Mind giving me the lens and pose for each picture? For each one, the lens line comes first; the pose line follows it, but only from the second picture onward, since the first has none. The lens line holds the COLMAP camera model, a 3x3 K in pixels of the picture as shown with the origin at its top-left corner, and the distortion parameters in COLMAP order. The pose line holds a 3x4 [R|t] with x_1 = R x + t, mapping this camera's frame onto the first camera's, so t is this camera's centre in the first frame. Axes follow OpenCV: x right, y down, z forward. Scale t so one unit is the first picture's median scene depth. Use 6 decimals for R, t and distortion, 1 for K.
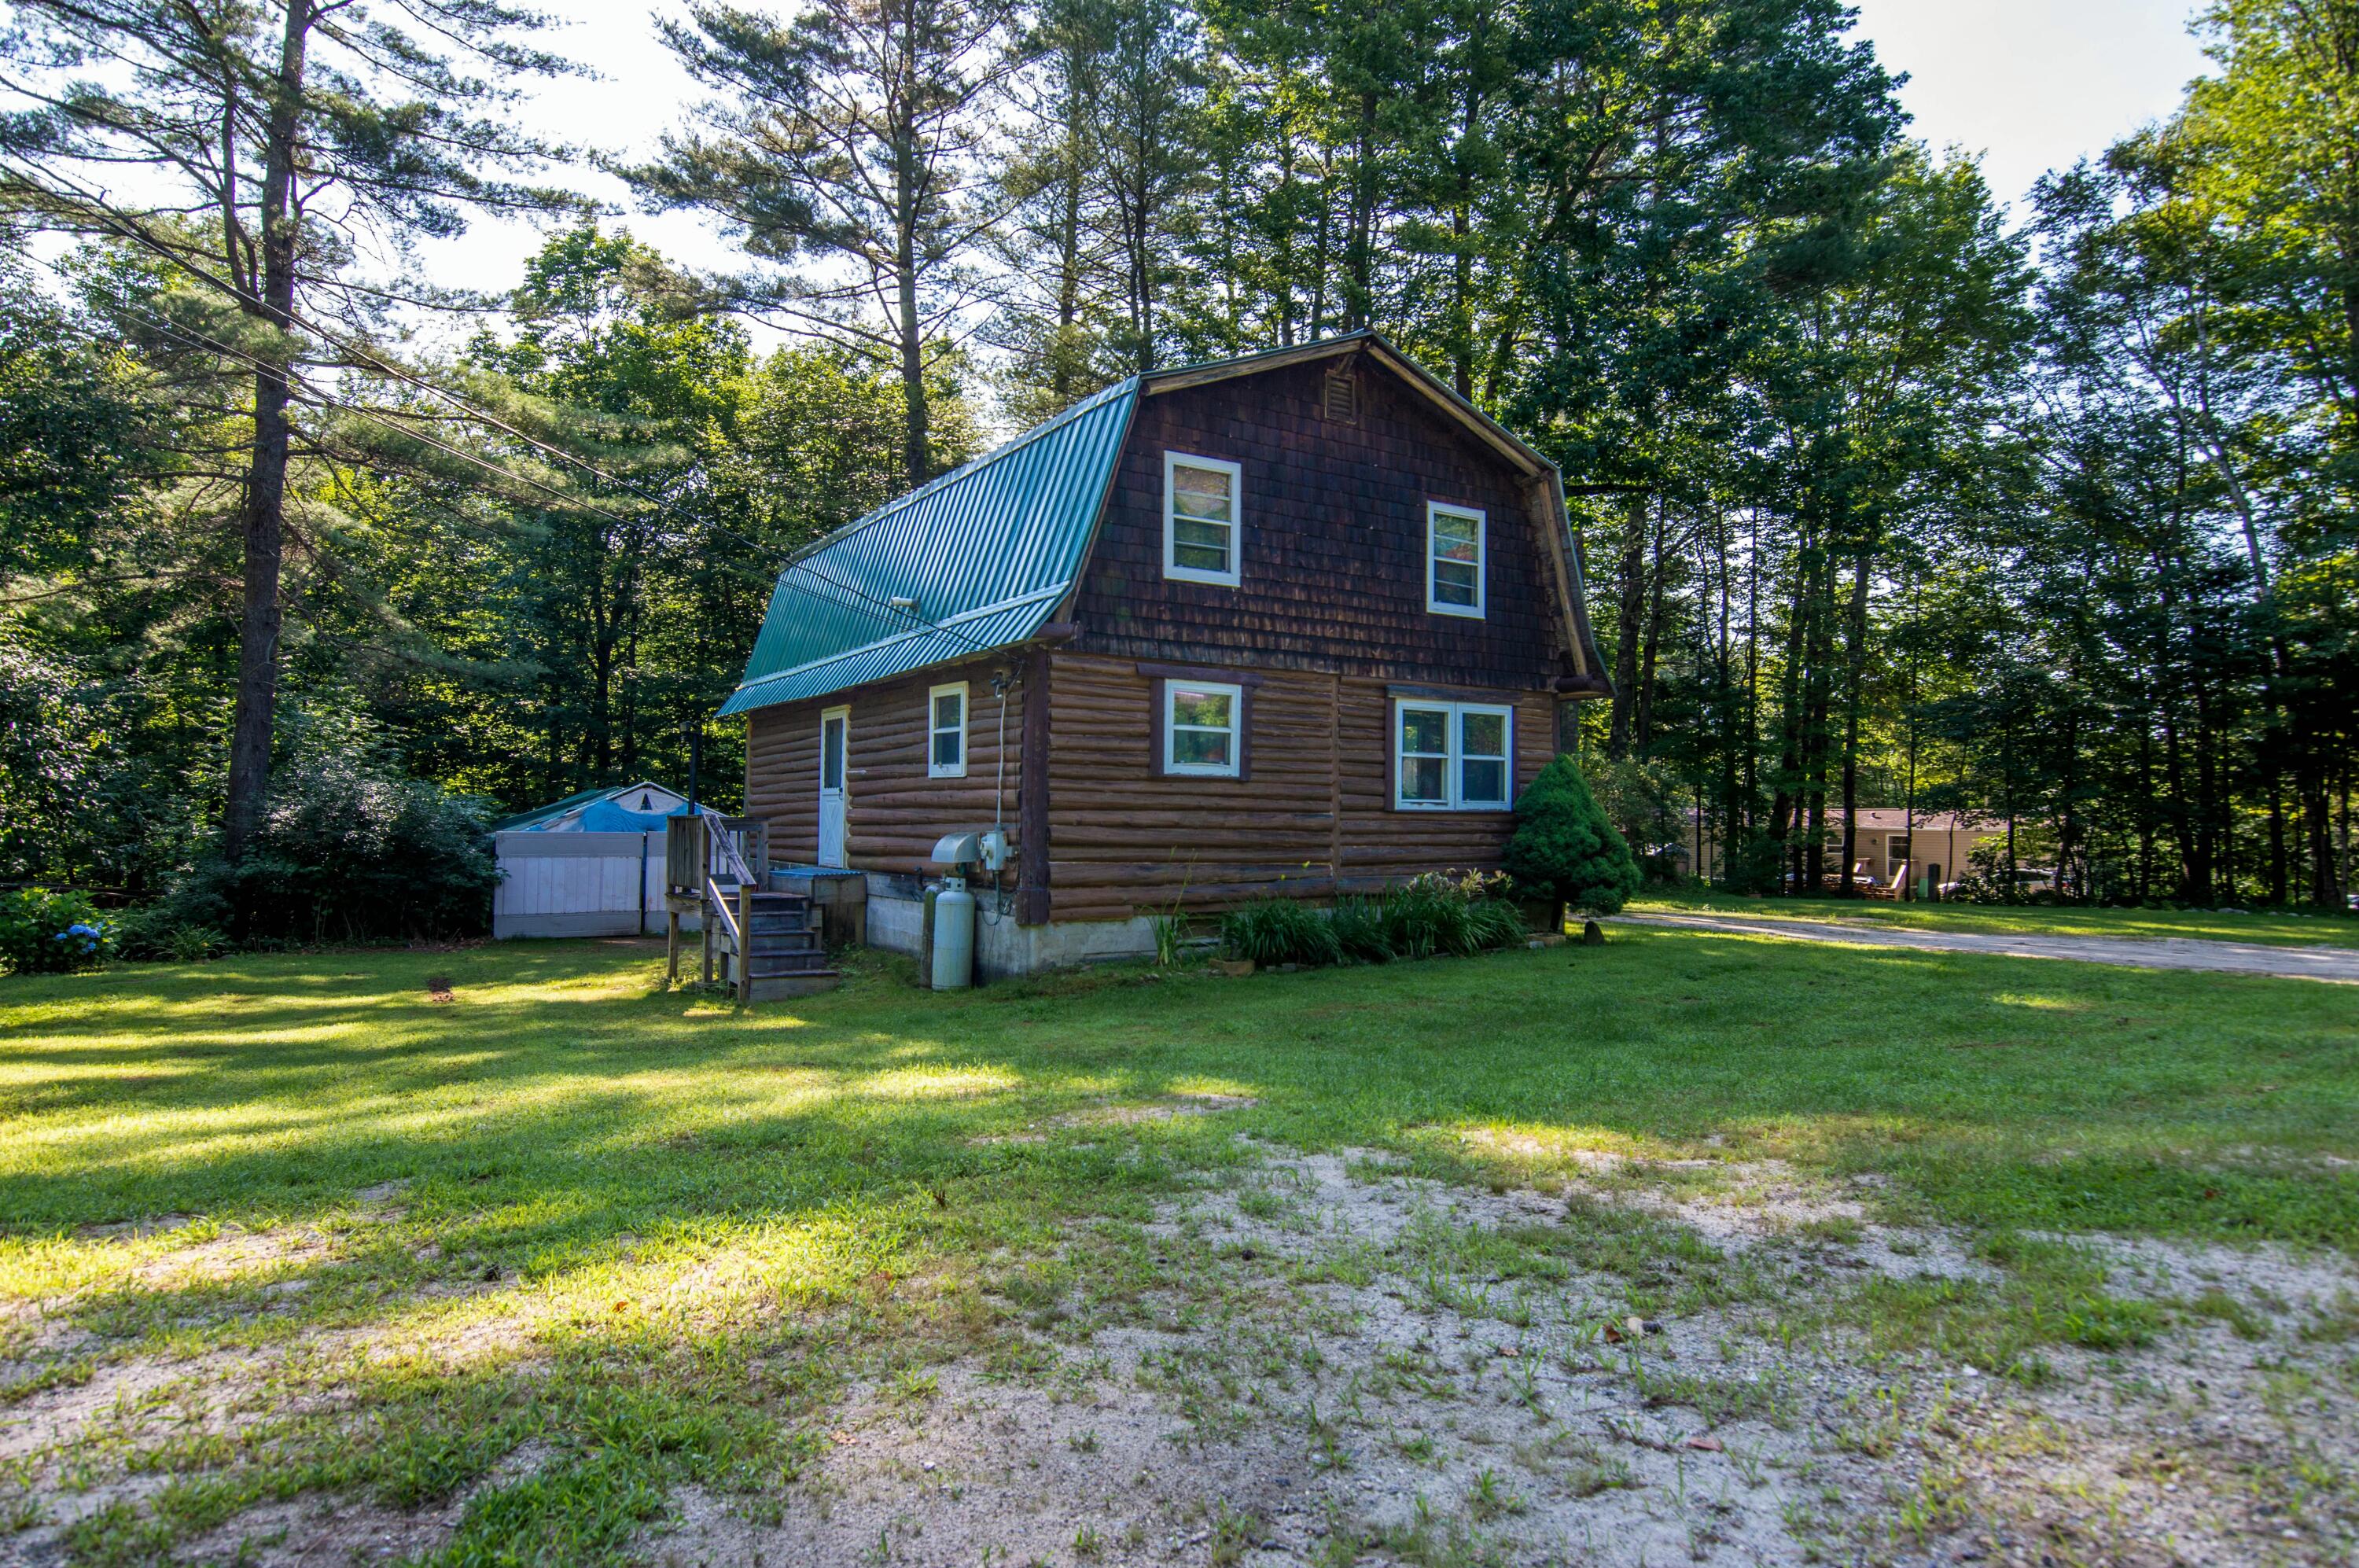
lens RADIAL K [[1316.8, 0, 1179.5], [0, 1316.8, 784.0], [0, 0, 1]] dist [0.007862, -0.018713]
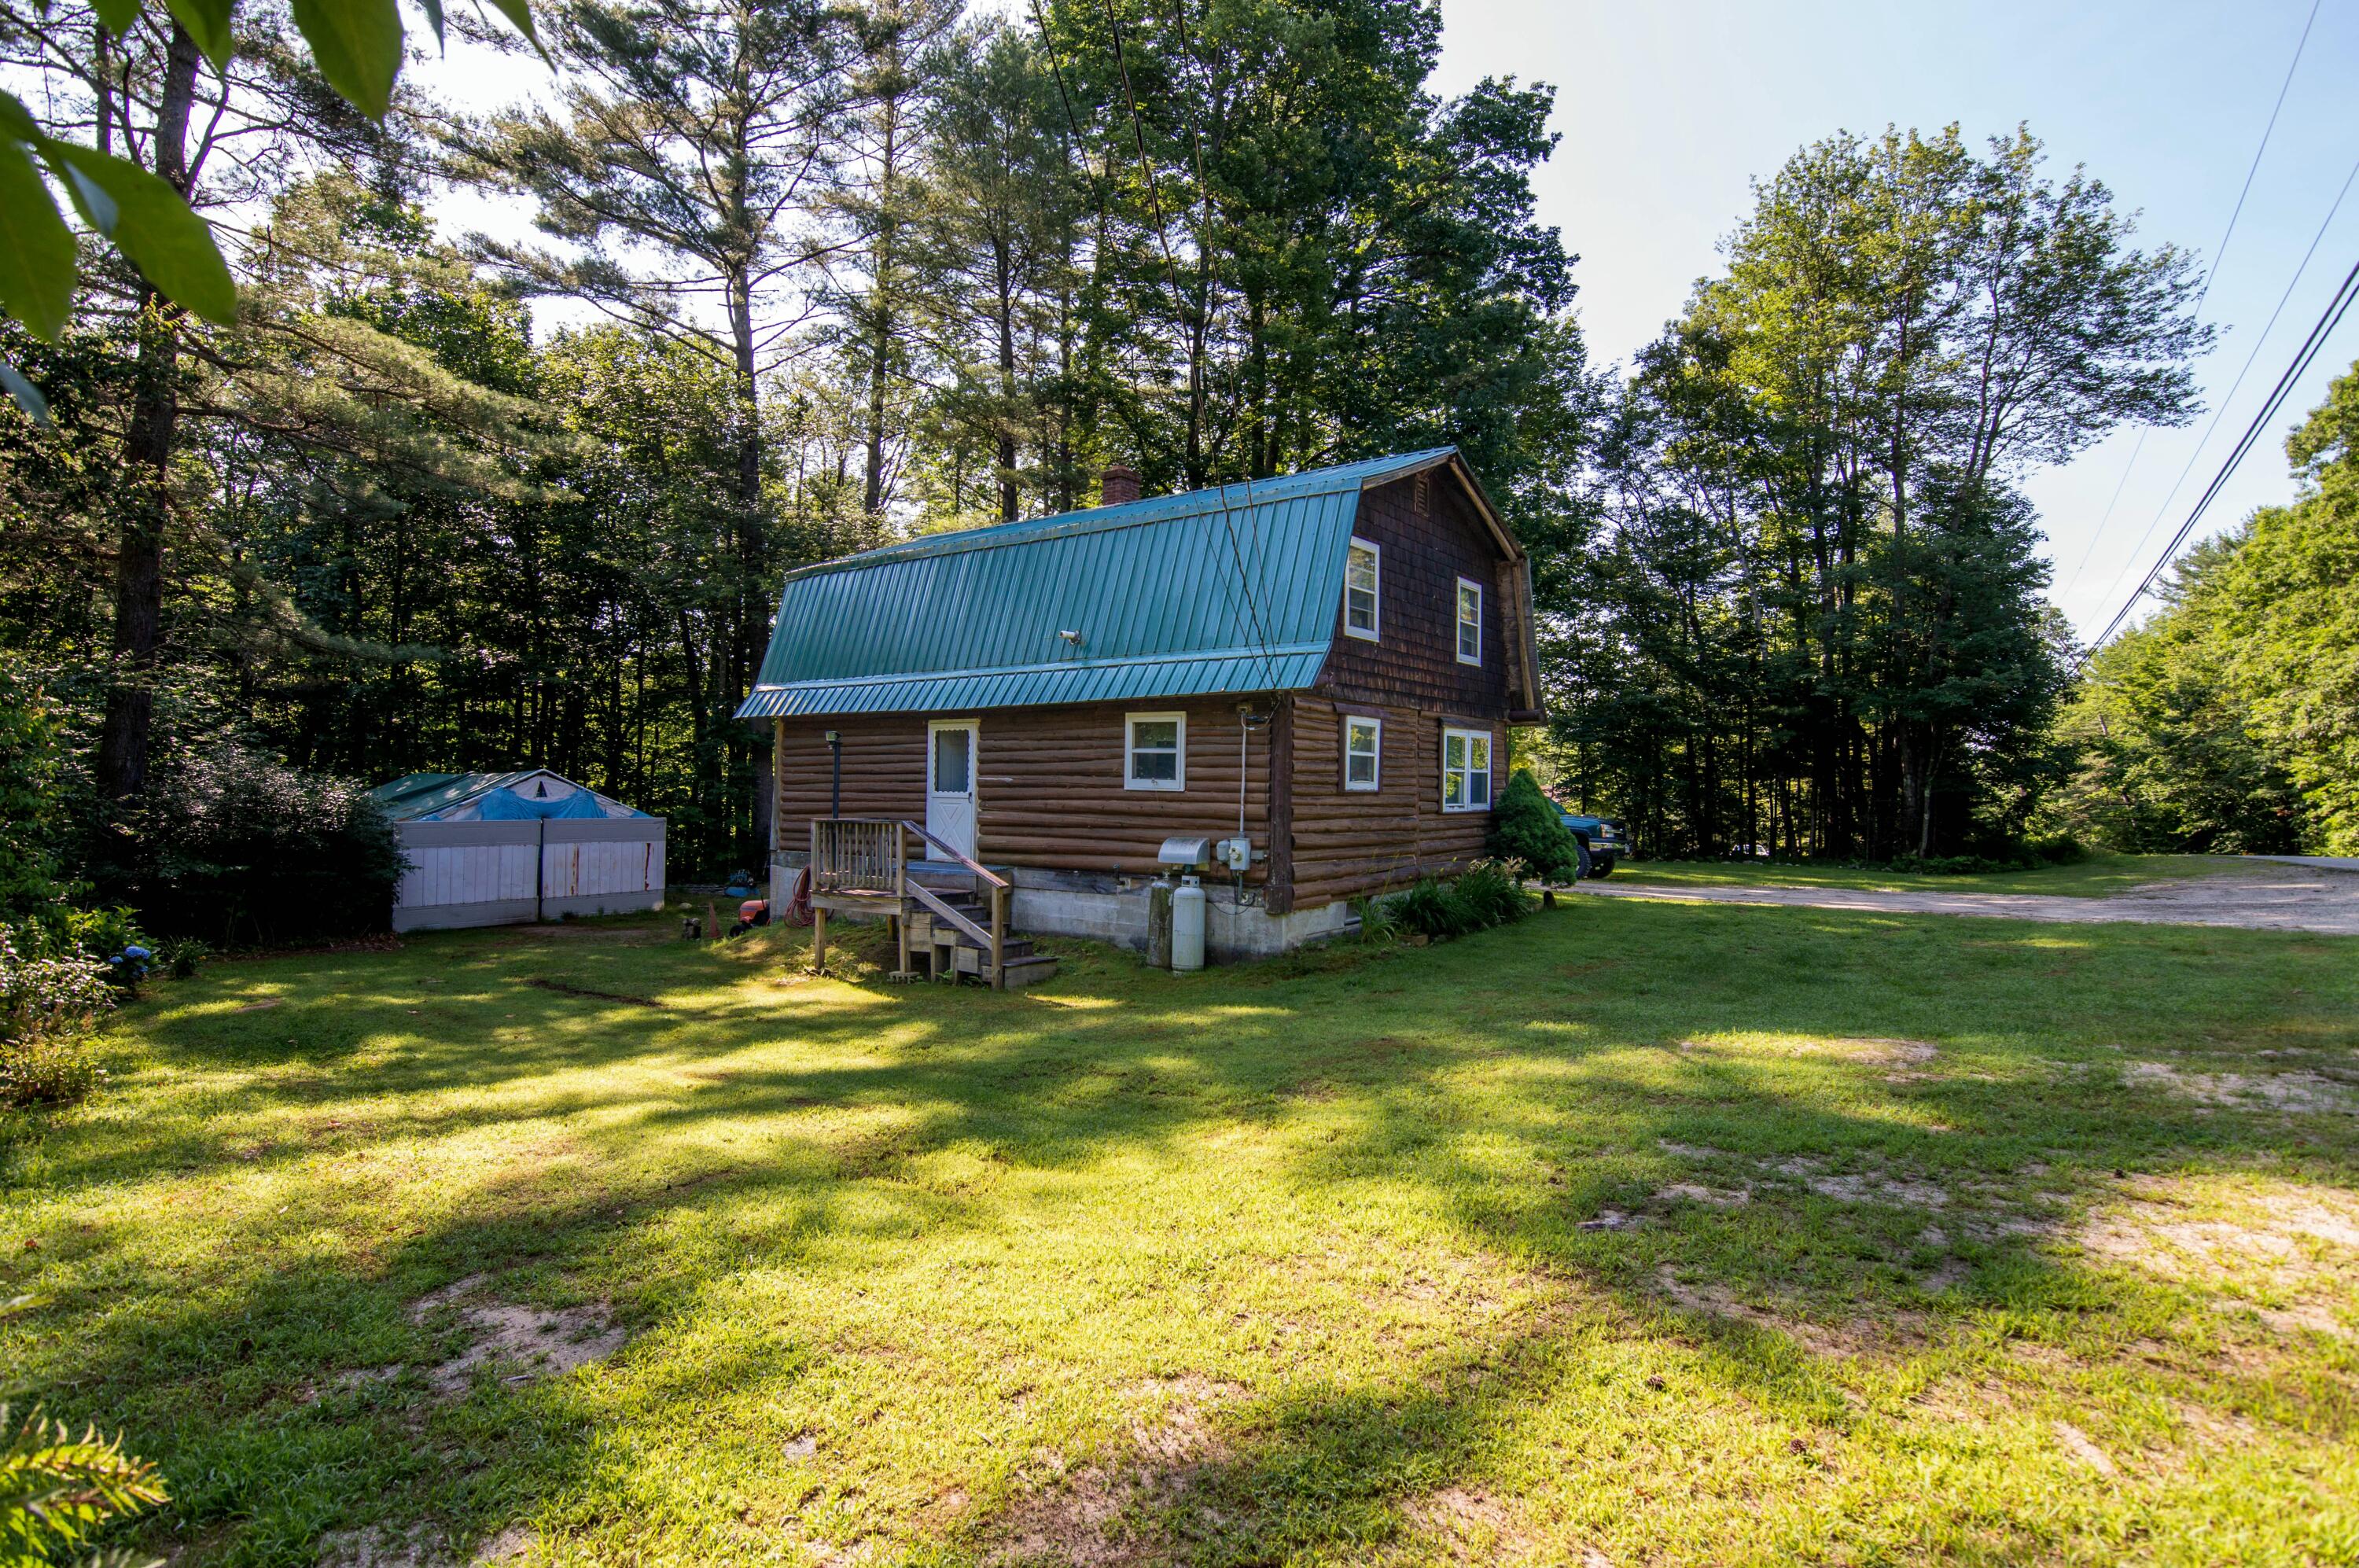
lens RADIAL K [[1163.4, 0, 1179.5], [0, 1163.4, 784.0], [0, 0, 1]] dist [-0.001668, -0.020301]
pose [[0.935240, 0.001521, 0.354010, -0.491722], [-0.011561, 0.999589, 0.026247, -0.036121], [-0.353824, -0.028640, 0.934873, 0.007549]]
